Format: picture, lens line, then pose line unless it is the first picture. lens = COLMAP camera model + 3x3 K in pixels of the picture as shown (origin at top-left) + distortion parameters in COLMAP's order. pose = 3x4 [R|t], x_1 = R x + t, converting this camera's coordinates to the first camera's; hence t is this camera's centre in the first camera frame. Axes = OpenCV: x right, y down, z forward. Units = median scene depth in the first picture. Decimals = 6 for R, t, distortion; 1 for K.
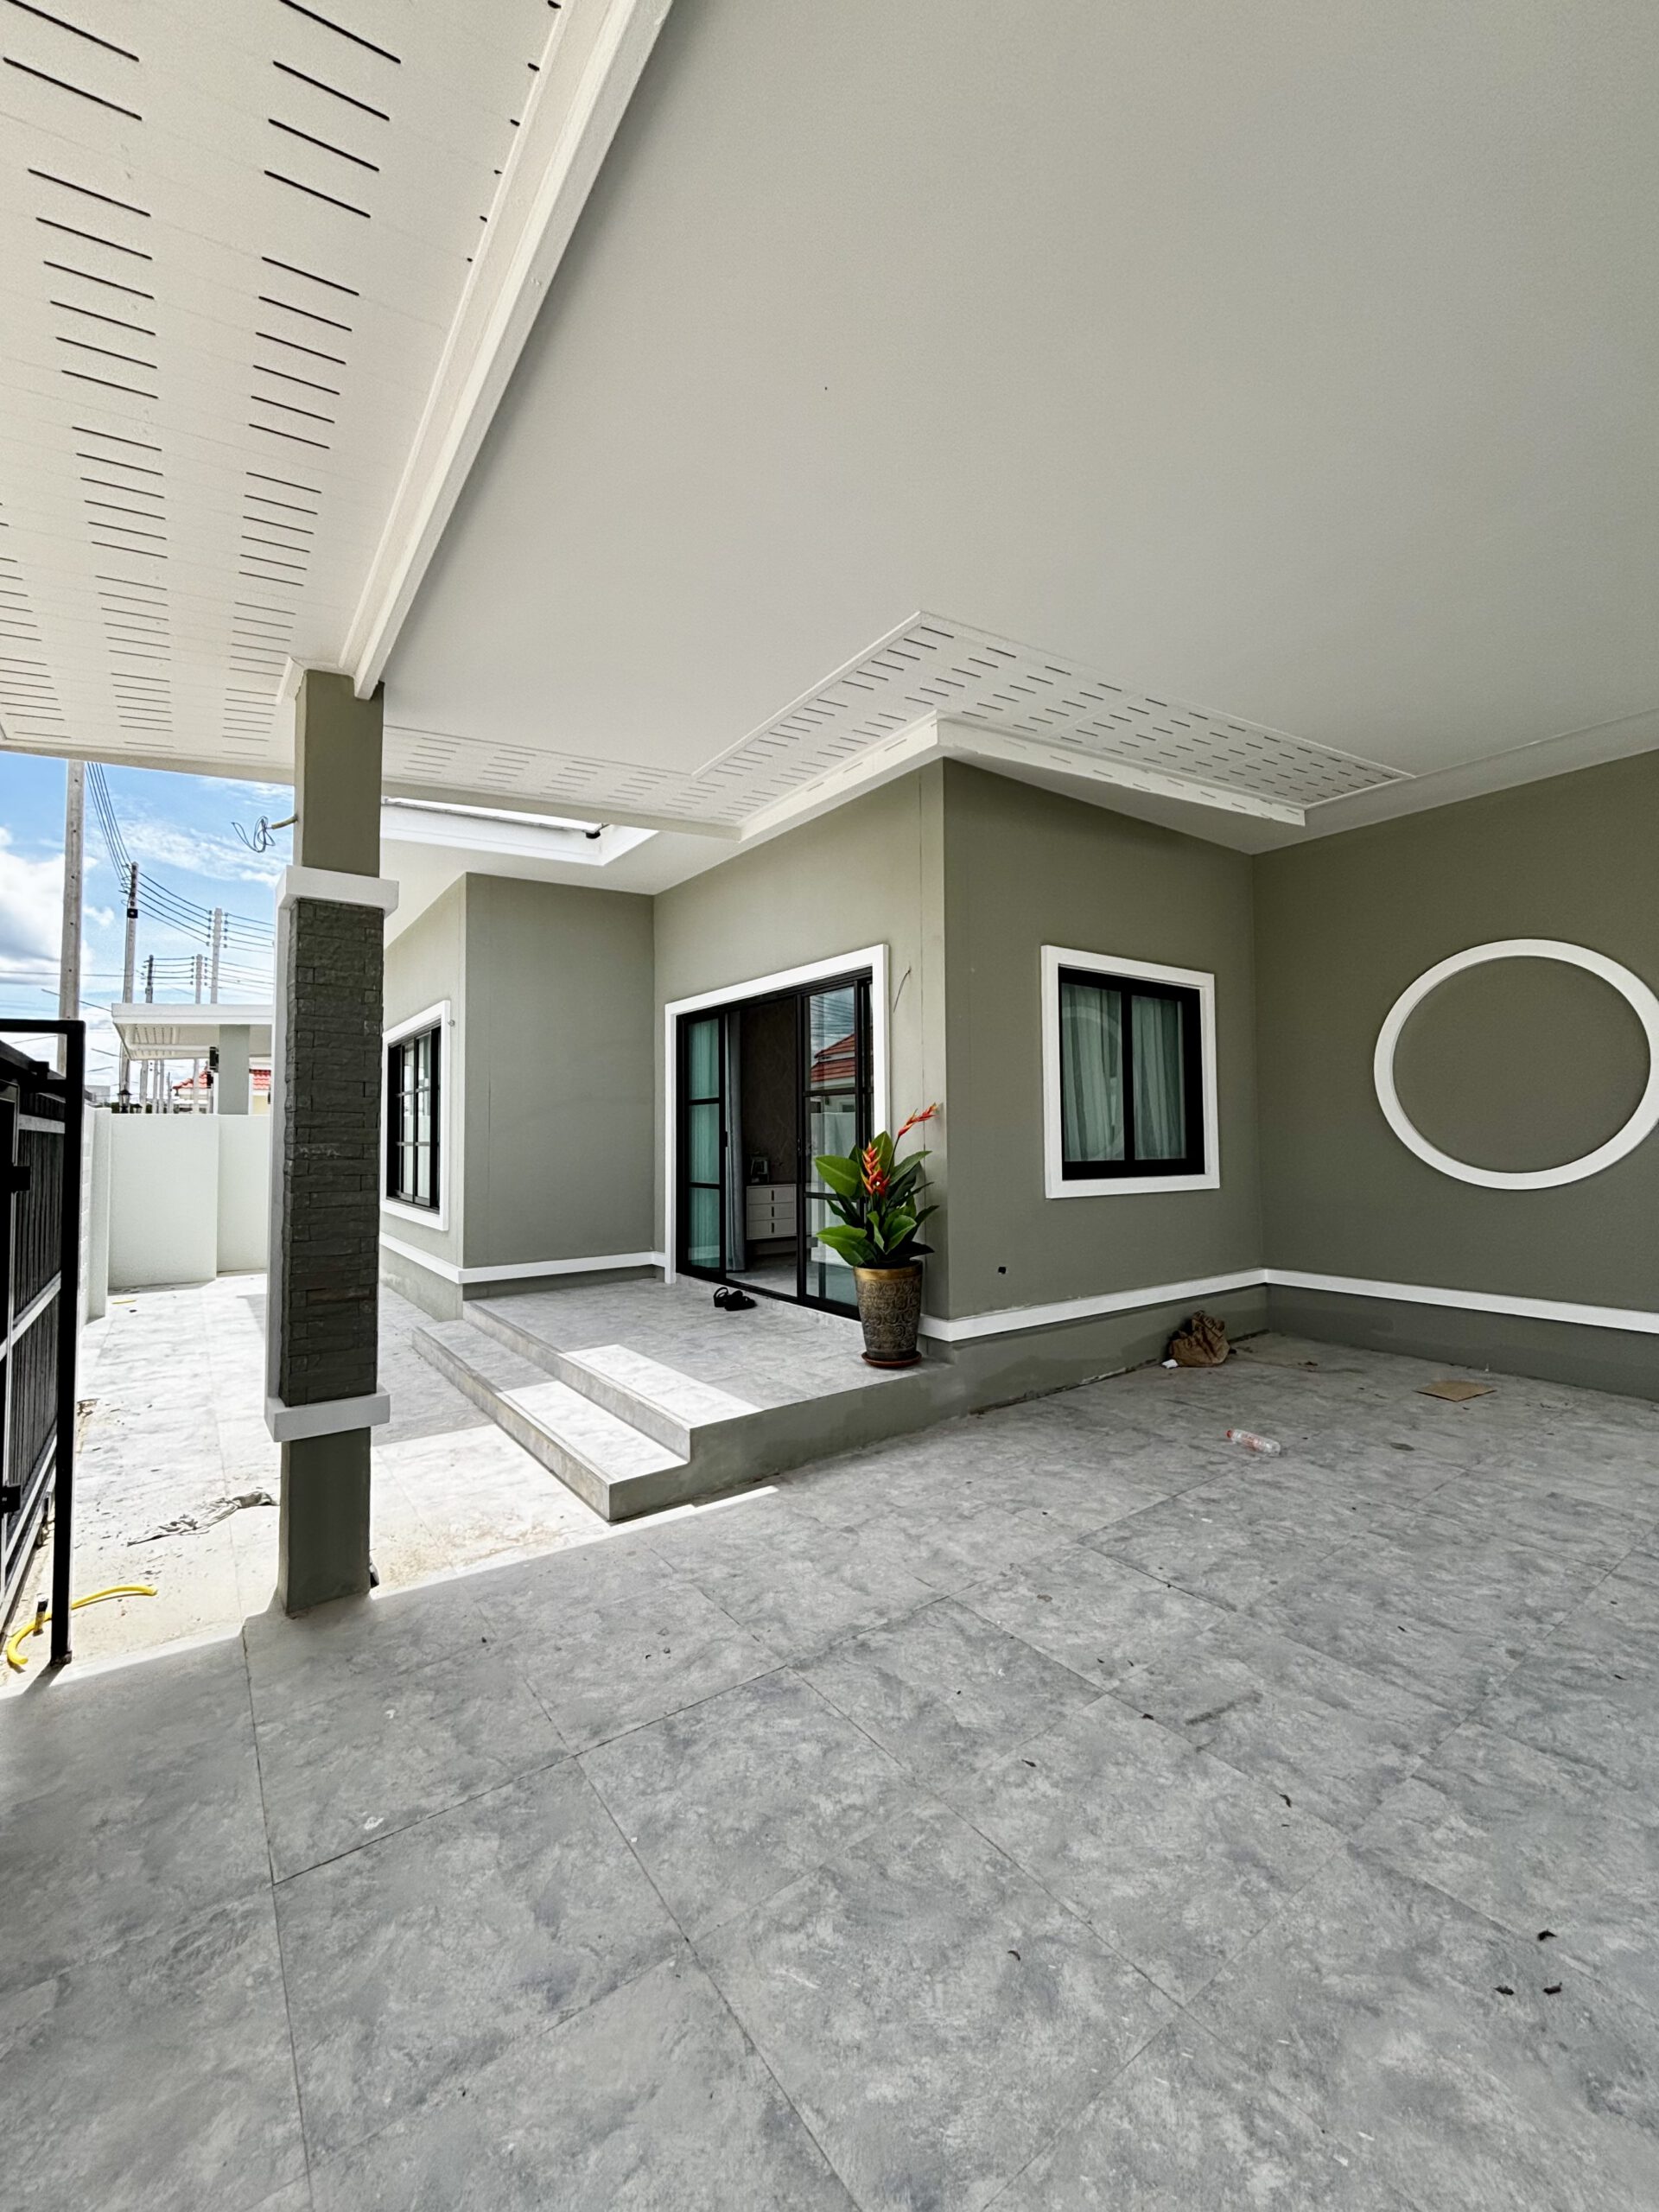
lens RADIAL K [[893.3, 0, 830.8], [0, 893.3, 1103.5], [0, 0, 1]] dist [0.000477, -0.000794]
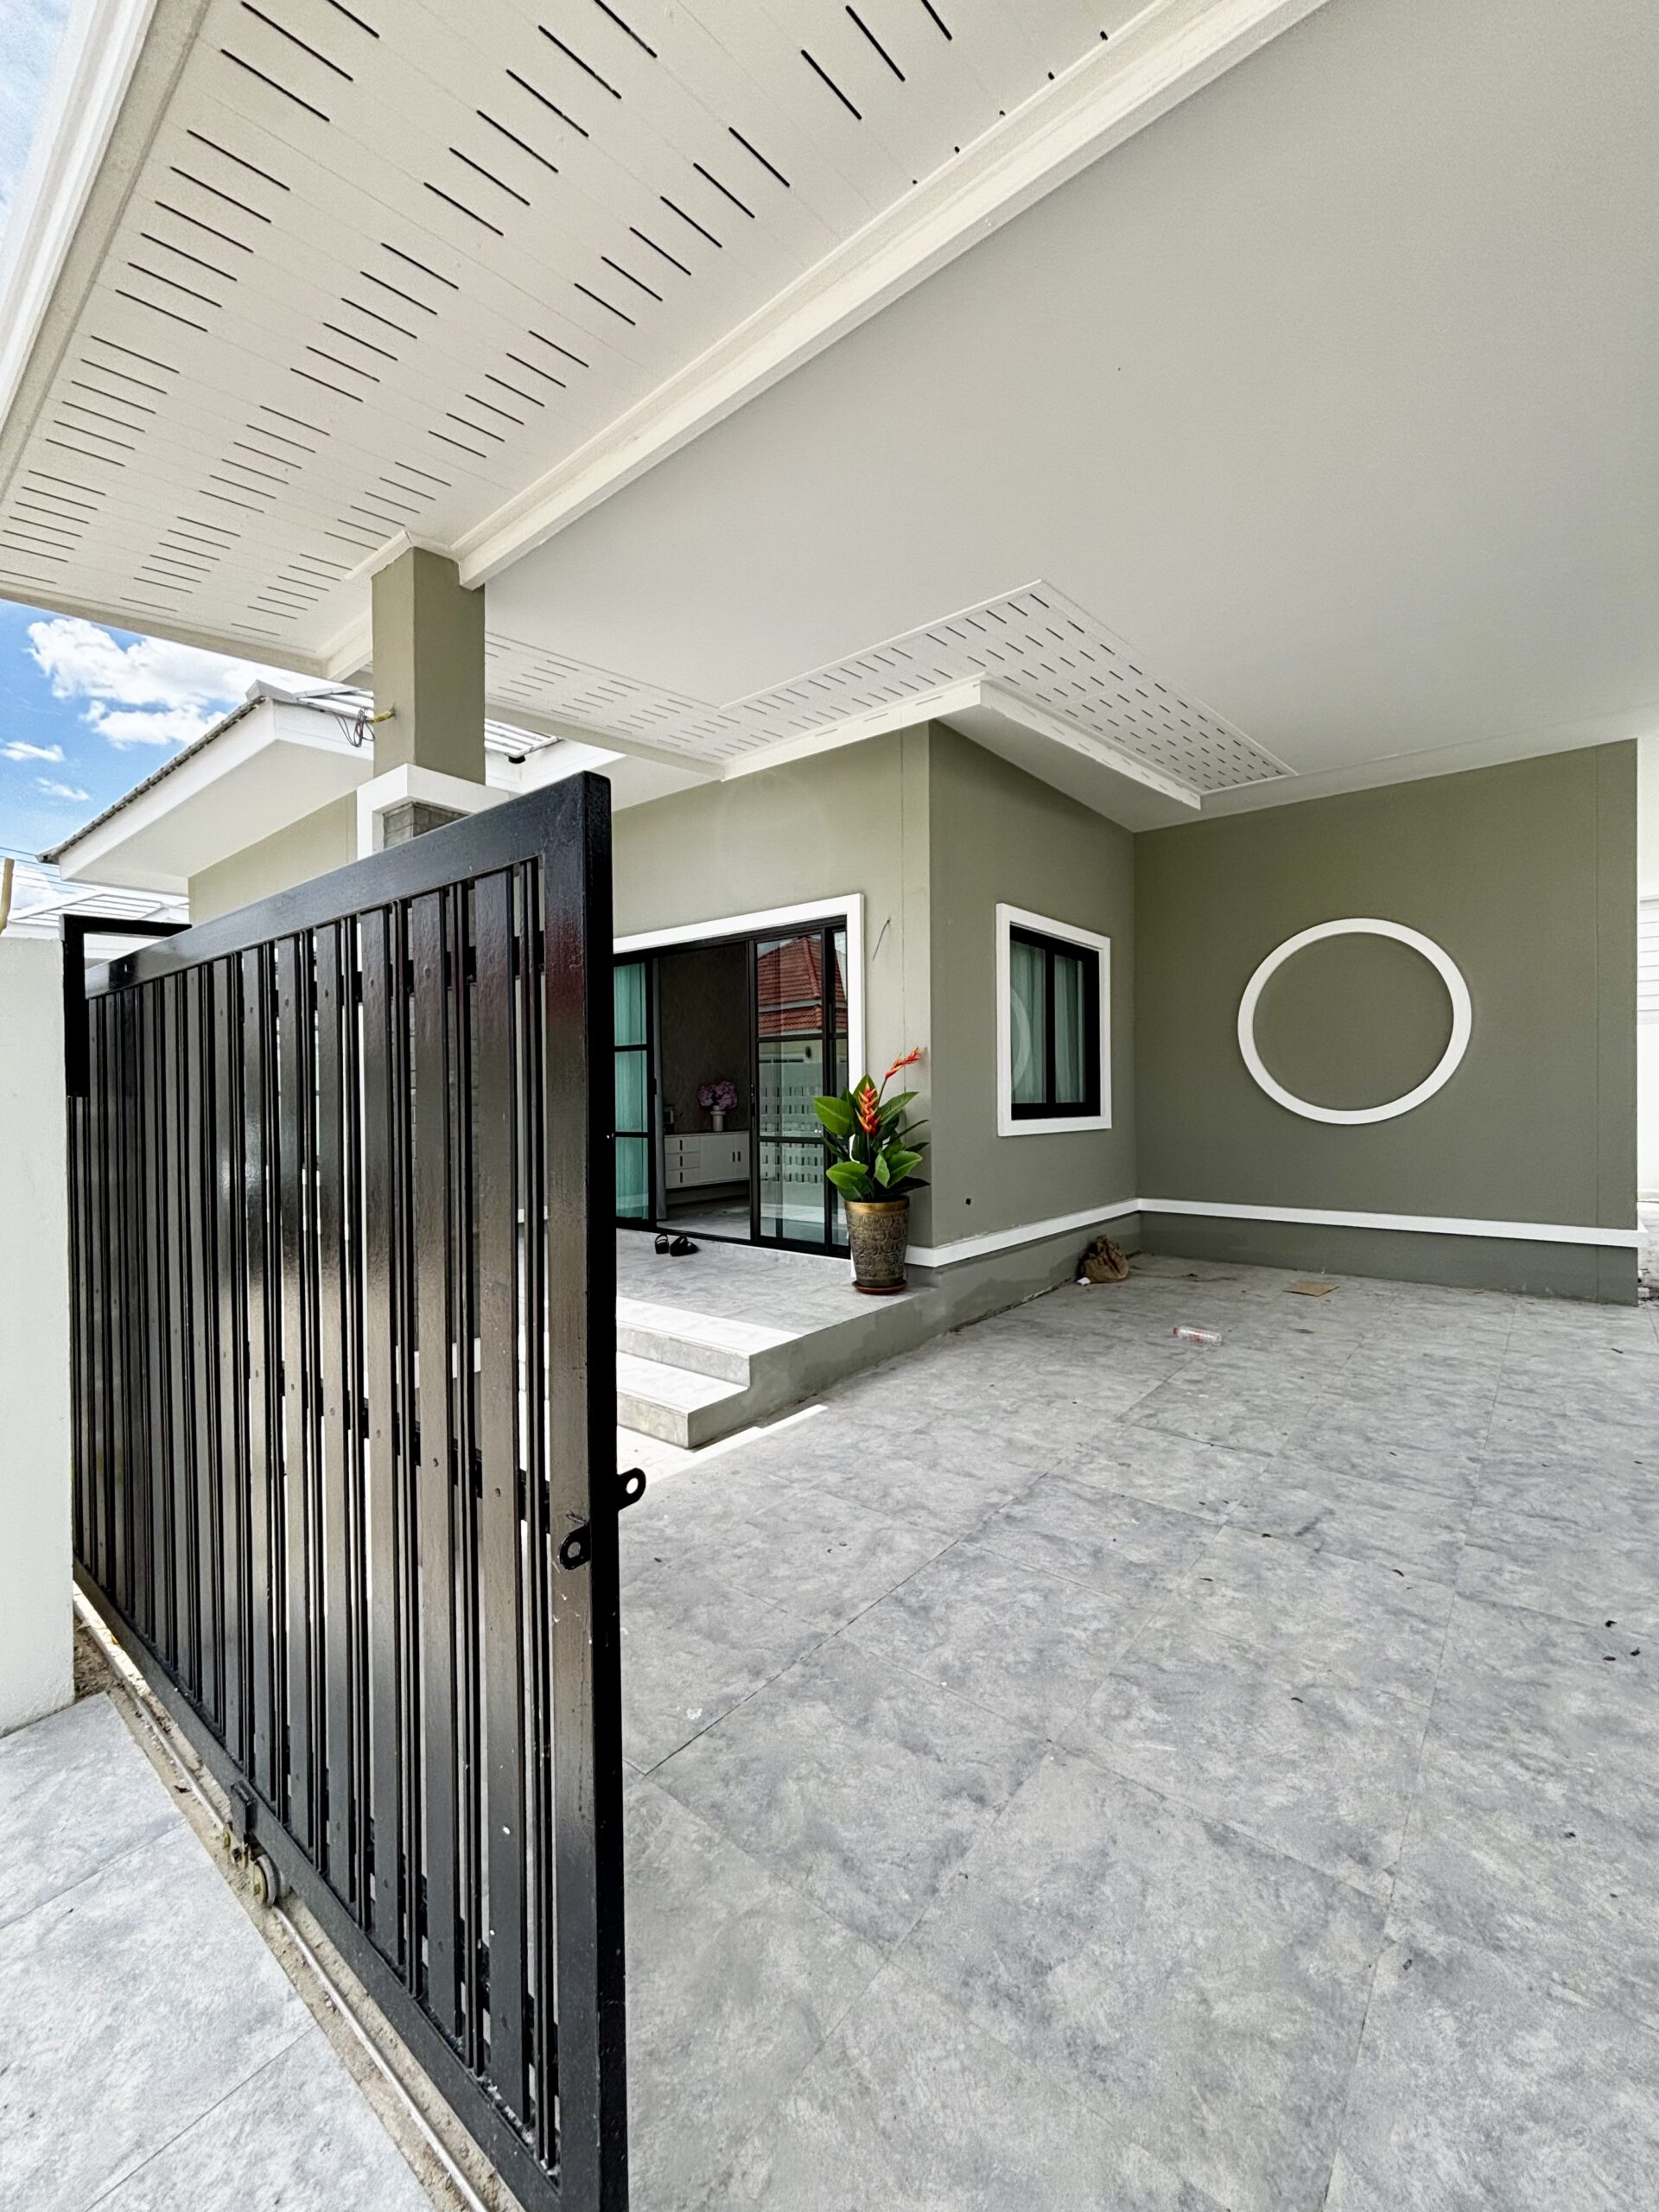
lens RADIAL K [[893.3, 0, 830.8], [0, 893.3, 1103.5], [0, 0, 1]] dist [0.000477, -0.000794]
pose [[0.967664, -0.004316, 0.252207, -0.368048], [-0.006860, 0.999033, 0.043419, 0.031379], [-0.252150, -0.043745, 0.966699, -0.006495]]
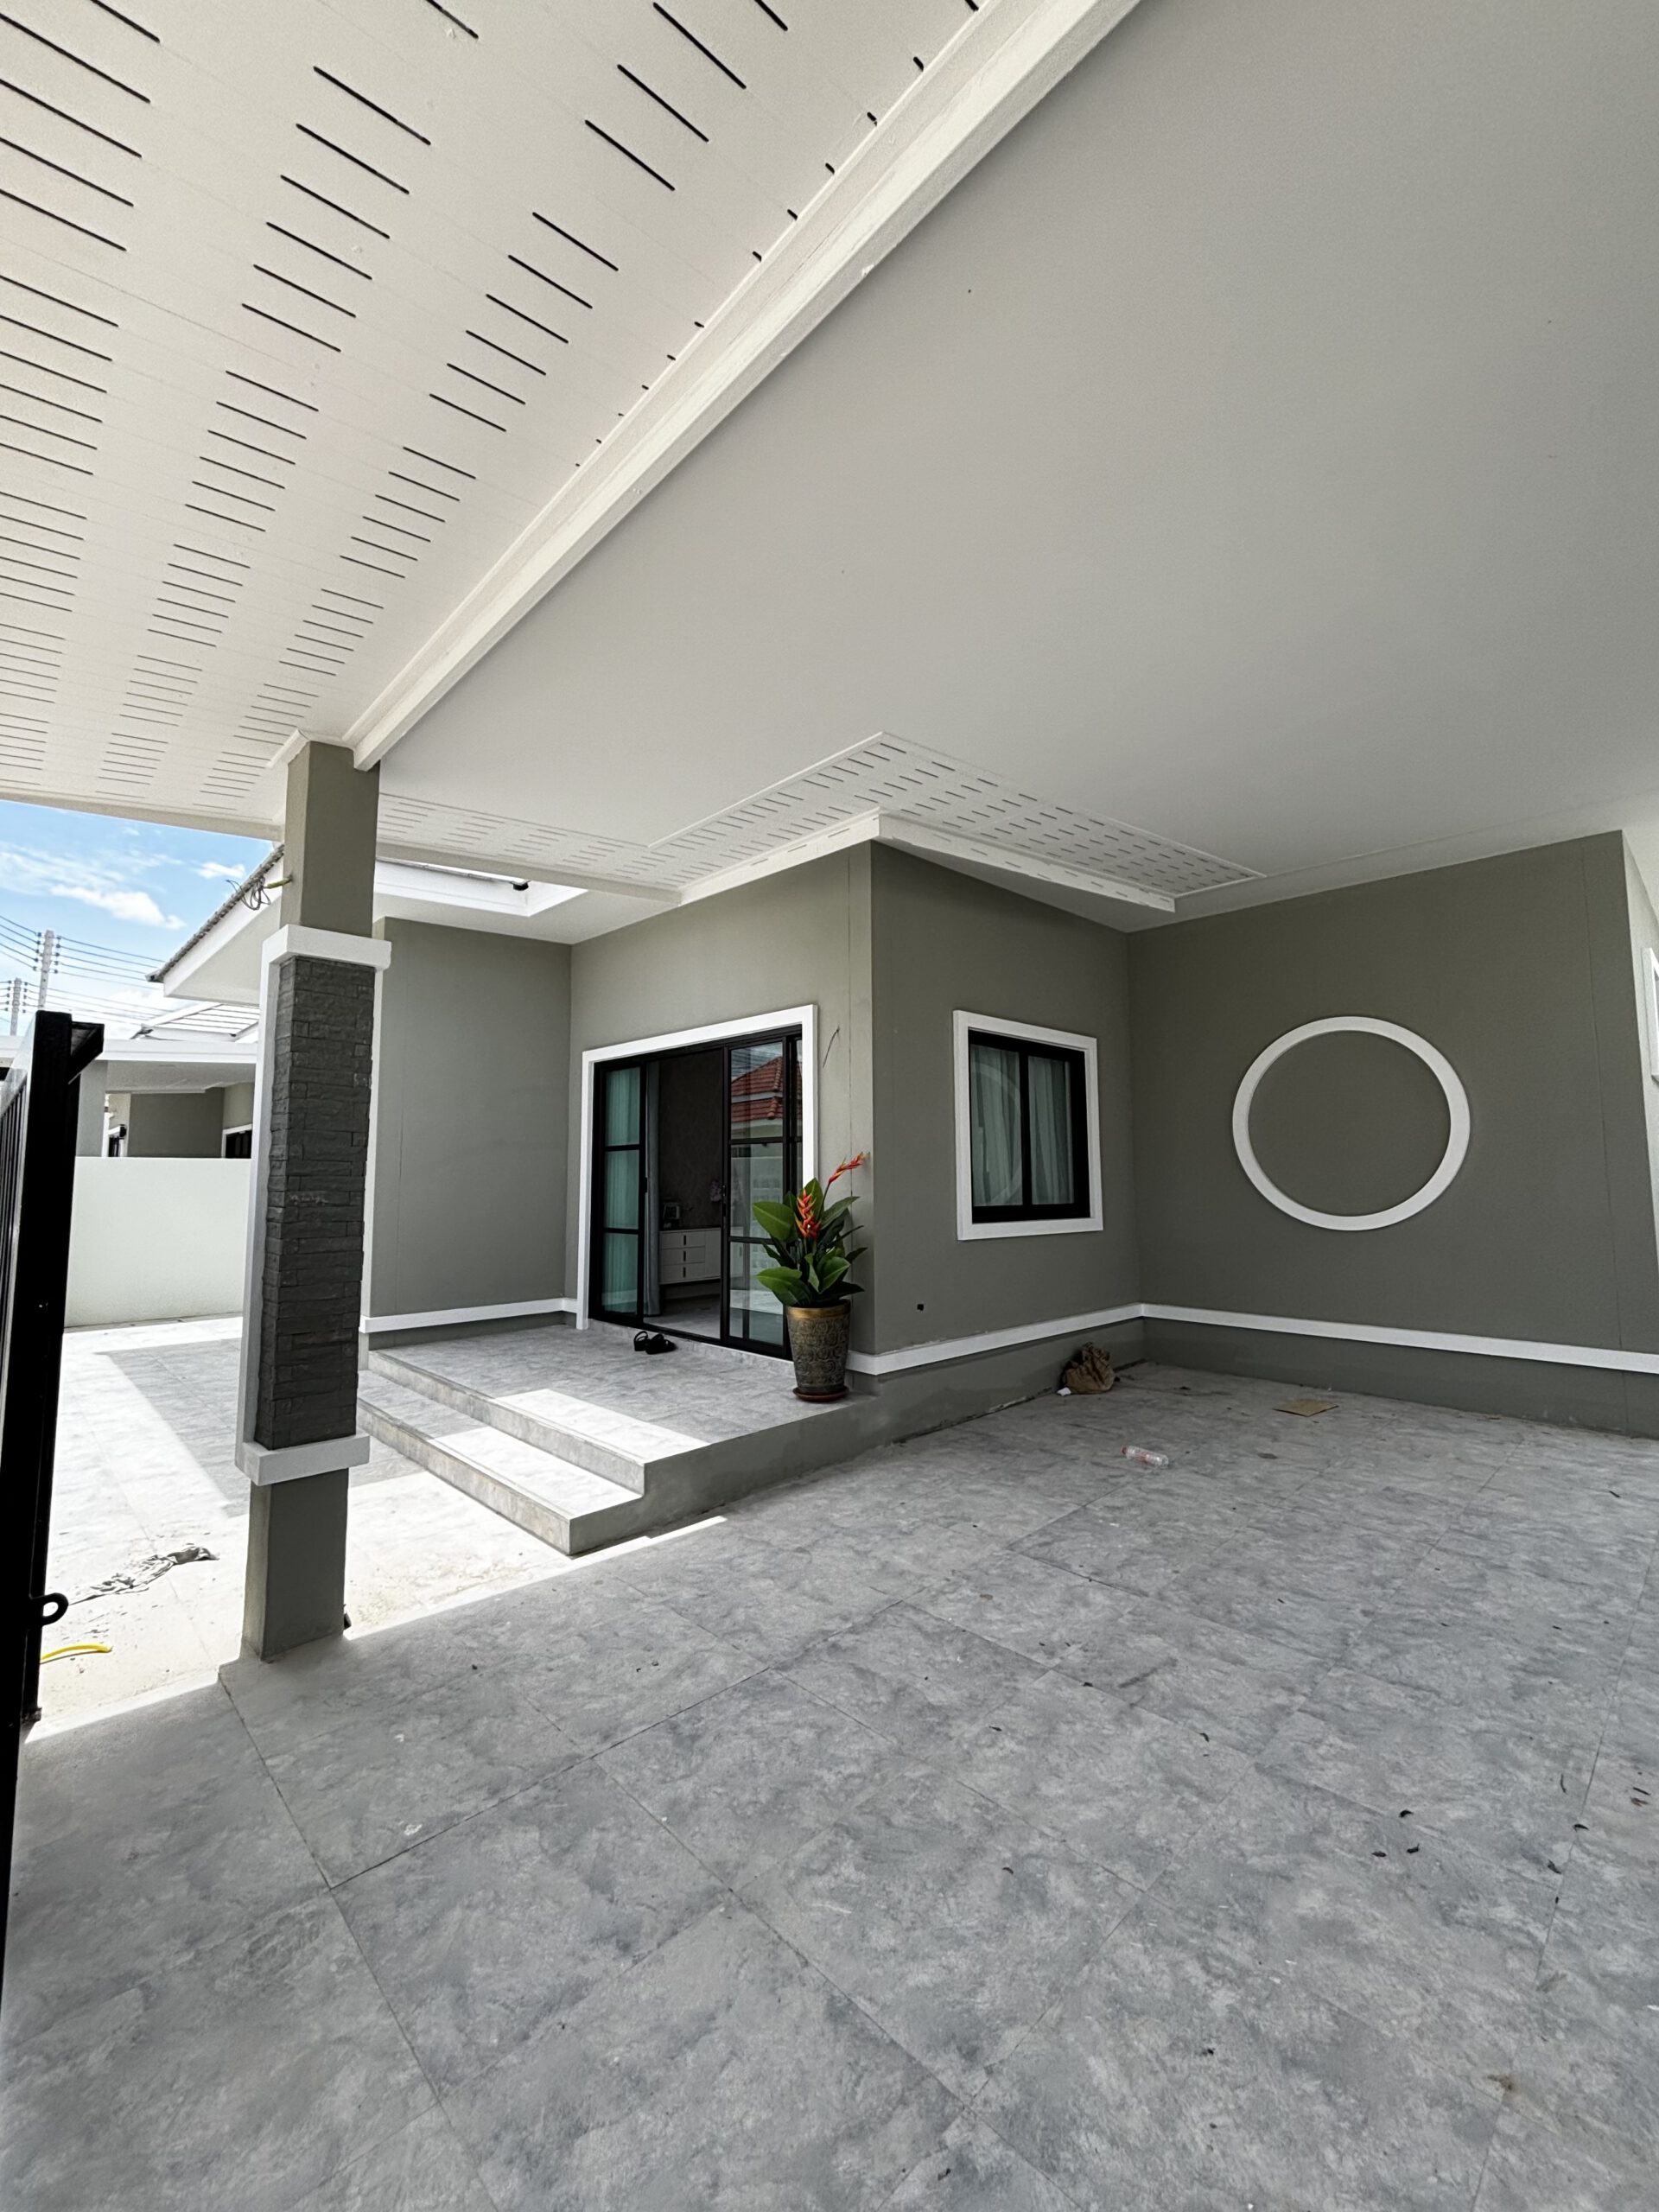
lens RADIAL K [[893.3, 0, 830.8], [0, 893.3, 1103.5], [0, 0, 1]] dist [0.000477, -0.000794]
pose [[0.990097, 0.014874, 0.139593, -0.106126], [-0.007976, 0.998725, -0.049844, -0.008843], [-0.140156, 0.048237, 0.988954, -0.102365]]
